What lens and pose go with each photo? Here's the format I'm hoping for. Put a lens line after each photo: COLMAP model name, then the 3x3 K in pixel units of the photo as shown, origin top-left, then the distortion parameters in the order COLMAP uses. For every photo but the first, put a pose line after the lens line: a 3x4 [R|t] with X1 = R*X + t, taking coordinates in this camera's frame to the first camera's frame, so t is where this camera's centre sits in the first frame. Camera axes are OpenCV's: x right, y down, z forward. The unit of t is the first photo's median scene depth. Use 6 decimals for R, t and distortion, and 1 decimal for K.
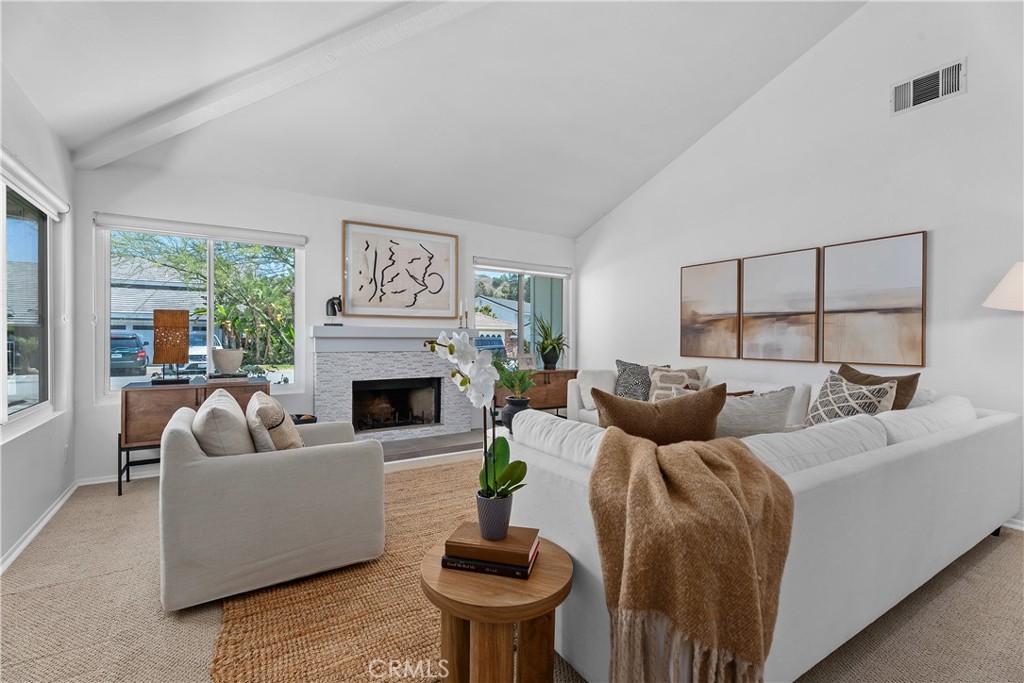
lens RADIAL K [[458.9, 0, 505.4], [0, 458.9, 340.3], [0, 0, 1]] dist [-0.001820, -0.001046]
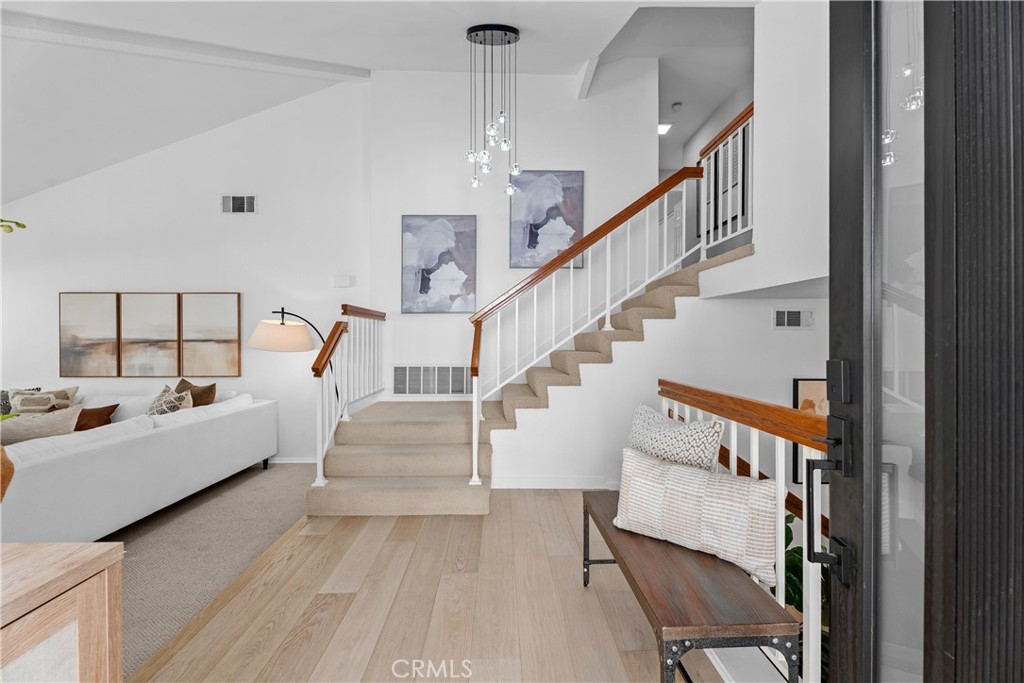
lens RADIAL K [[458.9, 0, 511.8], [0, 458.9, 341.6], [0, 0, 1]] dist [-0.001820, -0.001046]
pose [[0.513238, -0.009888, 0.858189, 0.015172], [0.009830, 0.999936, 0.005643, -0.044679], [-0.858190, 0.005540, 0.513303, -0.444257]]
